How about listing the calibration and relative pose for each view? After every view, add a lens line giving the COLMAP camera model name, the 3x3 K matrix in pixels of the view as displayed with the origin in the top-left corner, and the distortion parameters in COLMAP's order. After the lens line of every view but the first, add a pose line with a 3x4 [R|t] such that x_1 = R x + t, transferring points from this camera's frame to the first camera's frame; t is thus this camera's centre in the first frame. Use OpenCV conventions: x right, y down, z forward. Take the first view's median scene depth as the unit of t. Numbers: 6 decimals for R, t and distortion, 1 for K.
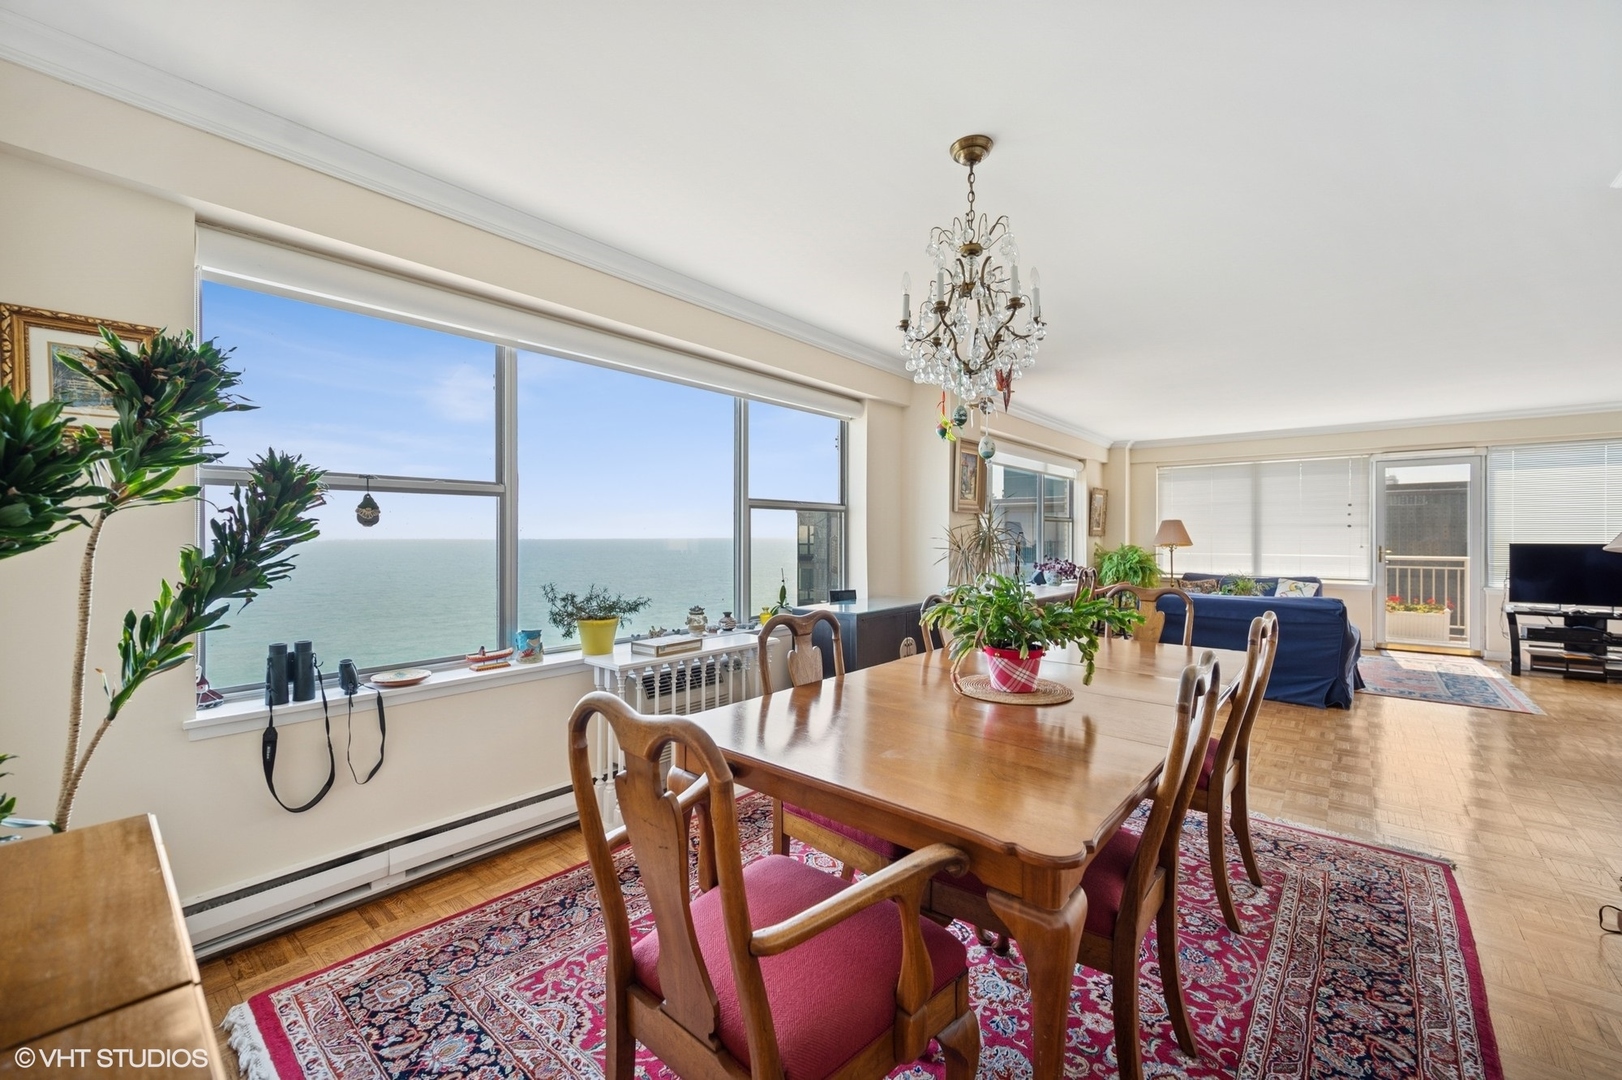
lens RADIAL K [[644.3, 0, 816.6], [0, 644.3, 535.7], [0, 0, 1]] dist [-0.001078, -0.000274]
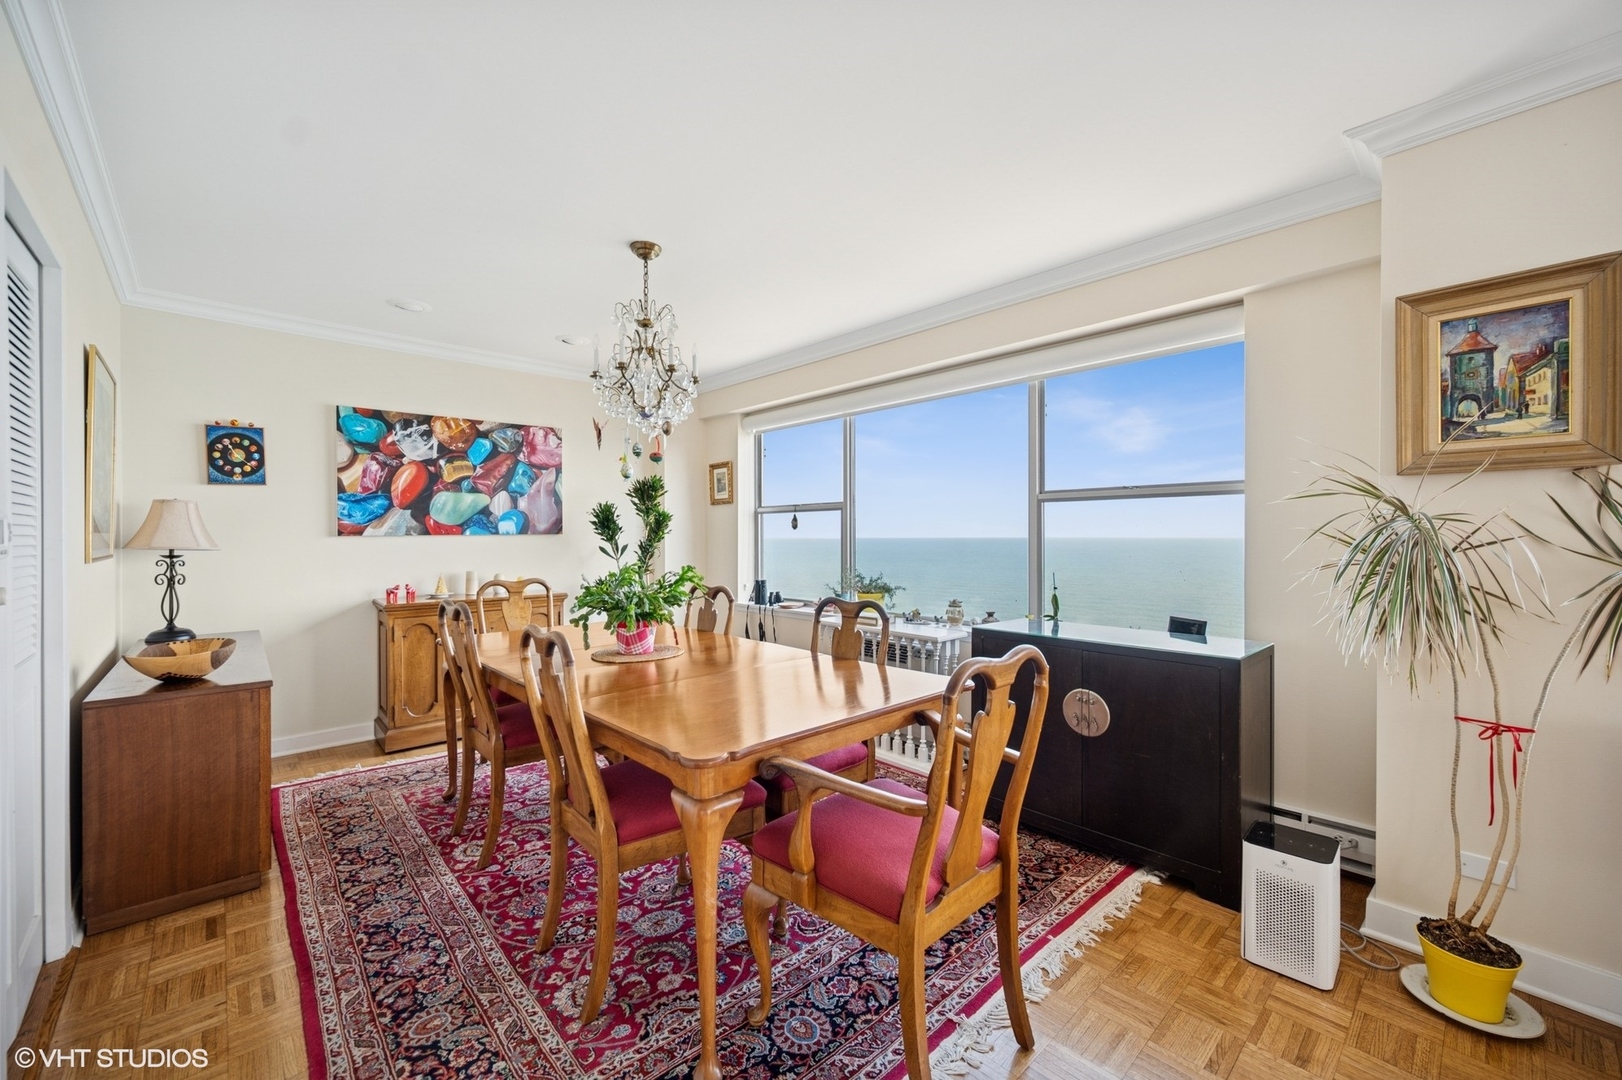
lens RADIAL K [[644.3, 0, 809.6], [0, 644.3, 535.4], [0, 0, 1]] dist [-0.001078, -0.000274]
pose [[-0.127175, 0.001291, -0.991879, 1.146899], [0.003240, 0.999994, 0.000886, 0.001426], [0.991875, -0.003101, -0.127178, 1.125137]]
